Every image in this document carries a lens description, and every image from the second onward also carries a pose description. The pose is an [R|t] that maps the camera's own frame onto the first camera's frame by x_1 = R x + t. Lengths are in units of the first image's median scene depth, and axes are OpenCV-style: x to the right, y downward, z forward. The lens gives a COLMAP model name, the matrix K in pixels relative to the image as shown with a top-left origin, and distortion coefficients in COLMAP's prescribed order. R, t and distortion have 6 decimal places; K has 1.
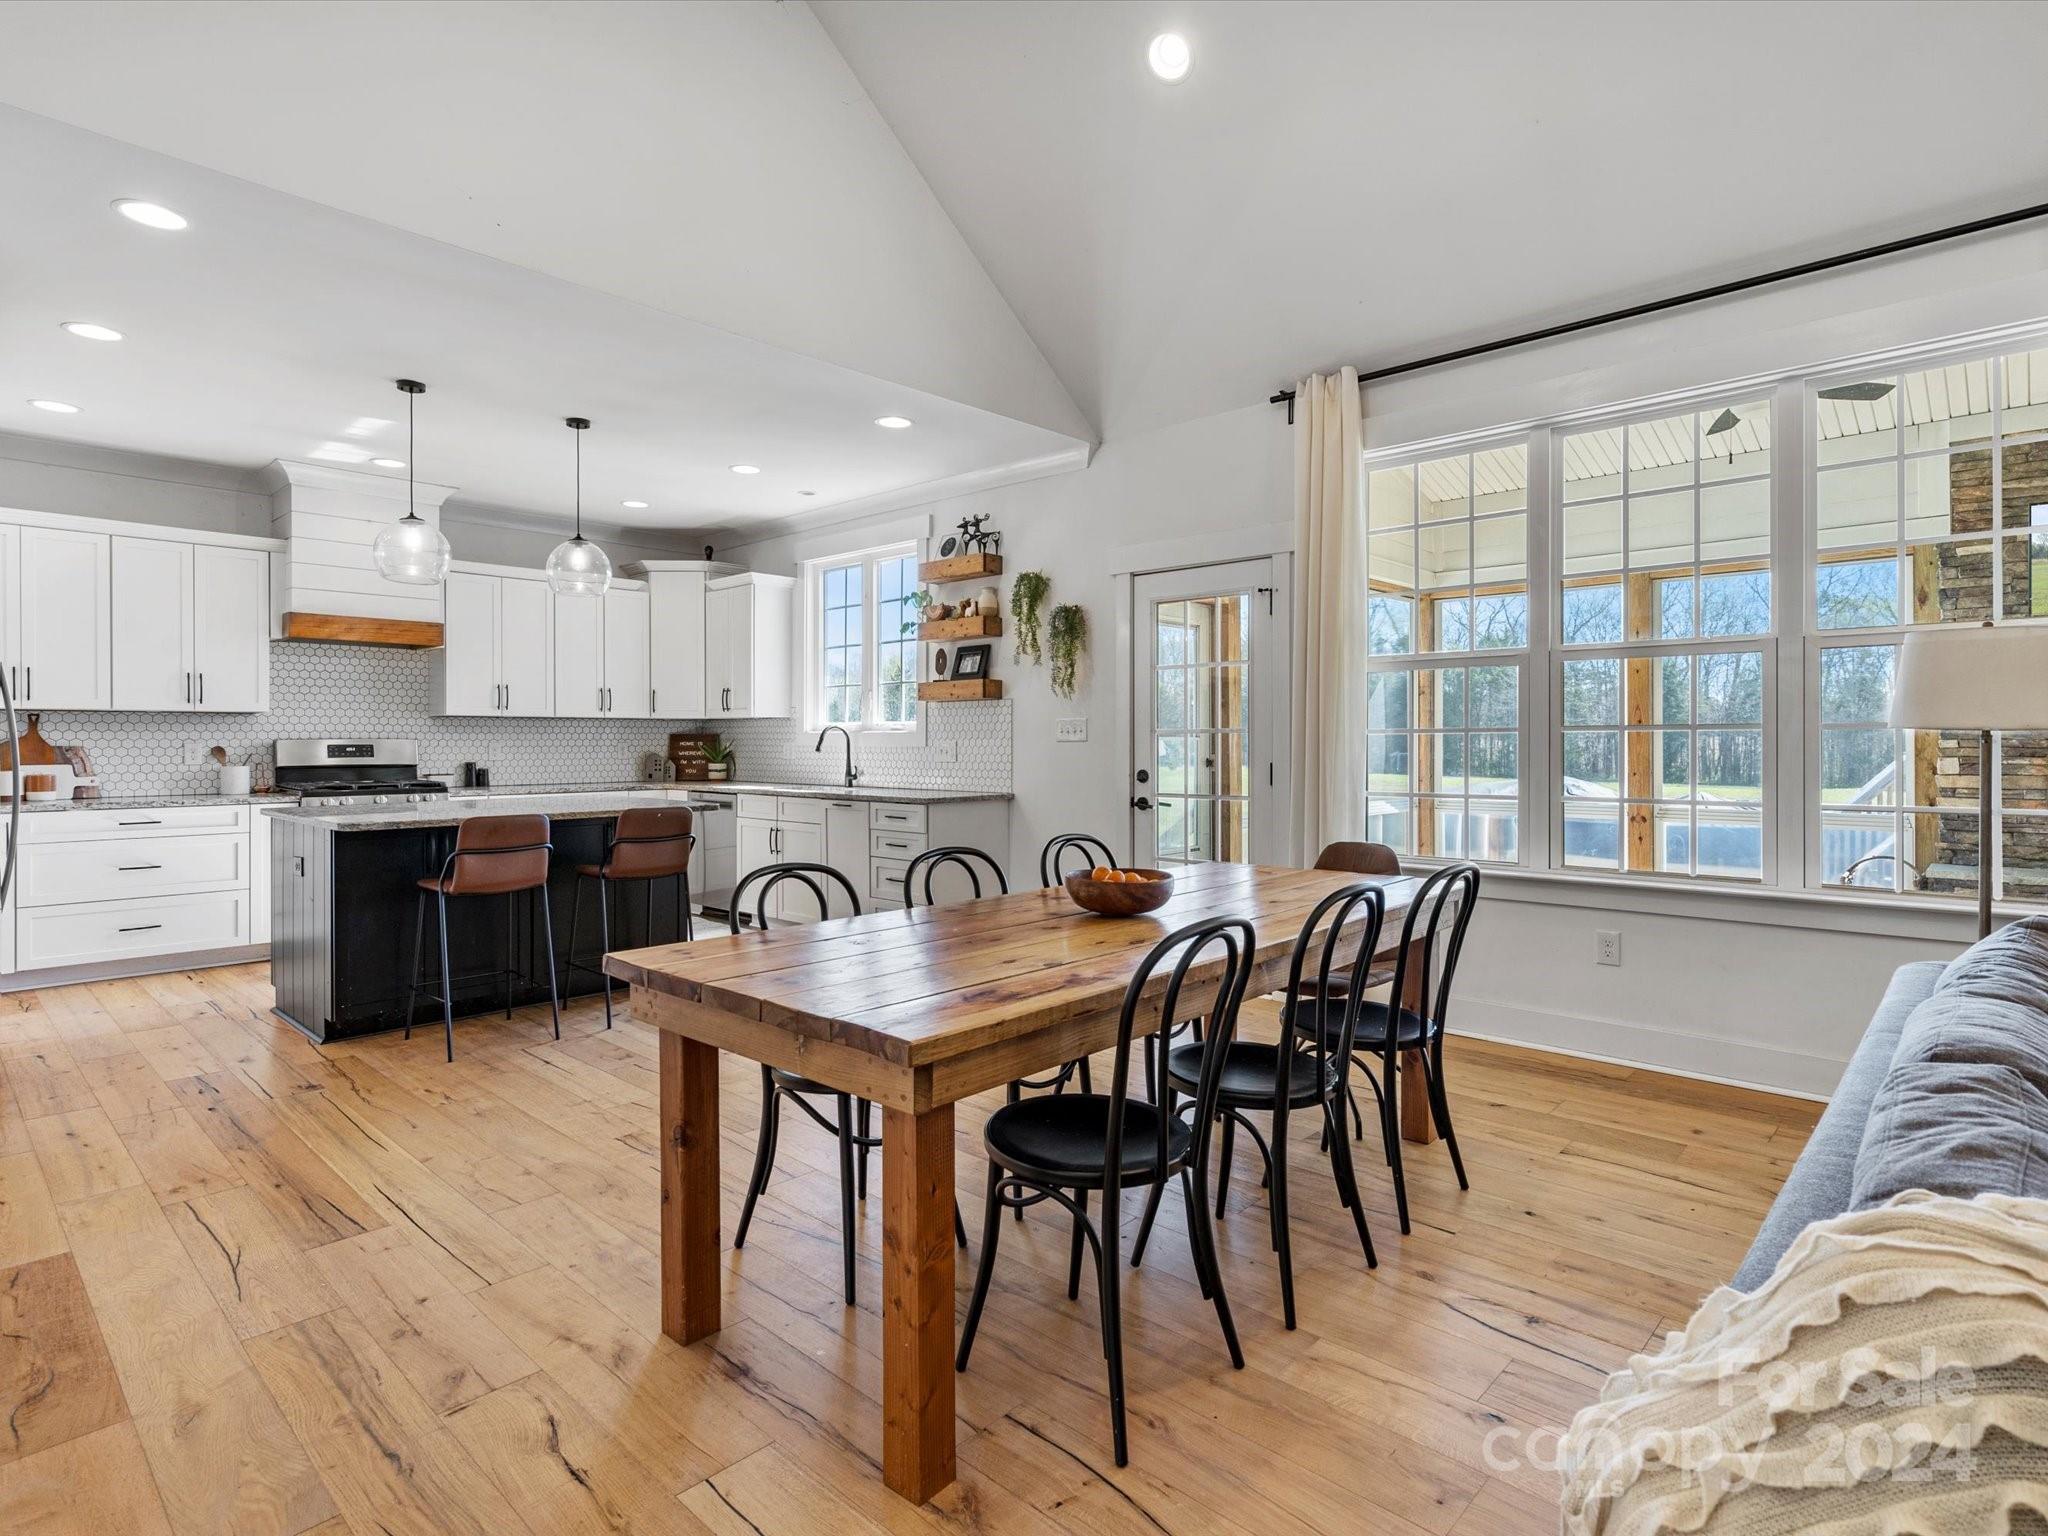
lens RADIAL K [[1067.5, 0, 1024.5], [0, 1067.5, 744.2], [0, 0, 1]] dist [-0.000883, 0.001977]
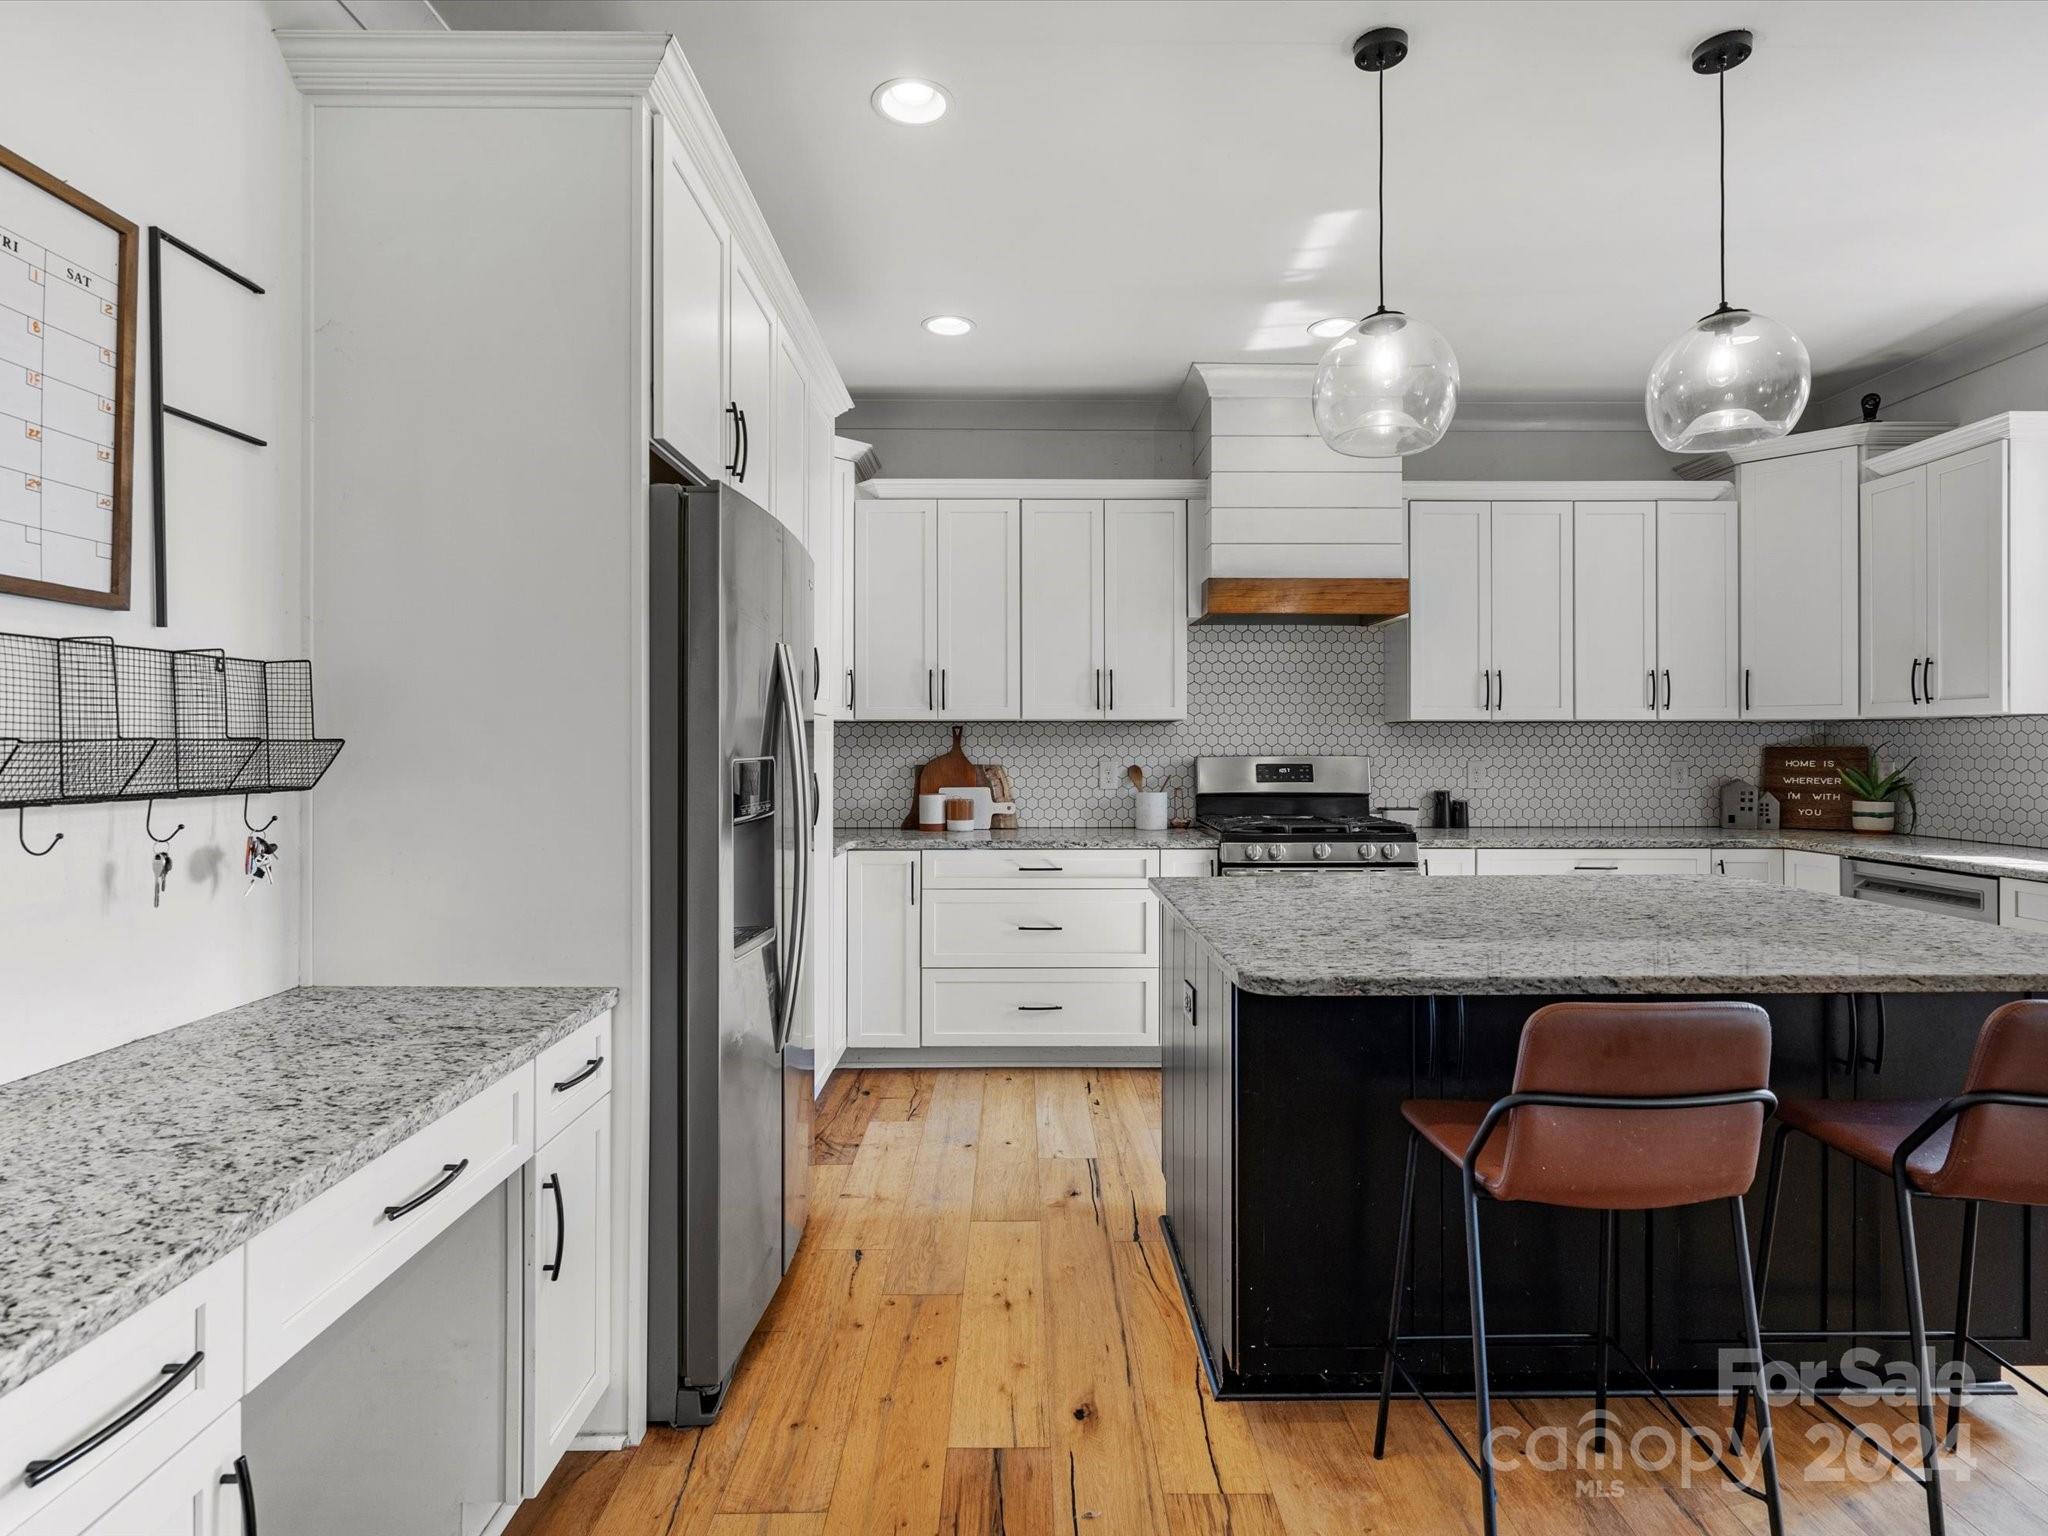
lens RADIAL K [[1067.5, 0, 1035.7], [0, 1067.5, 743.4], [0, 0, 1]] dist [-0.000883, 0.001977]
pose [[0.695033, -0.001547, -0.718977, -0.247002], [-0.002754, 0.999985, -0.004813, -0.009743], [0.718973, 0.005325, 0.695018, 0.405864]]
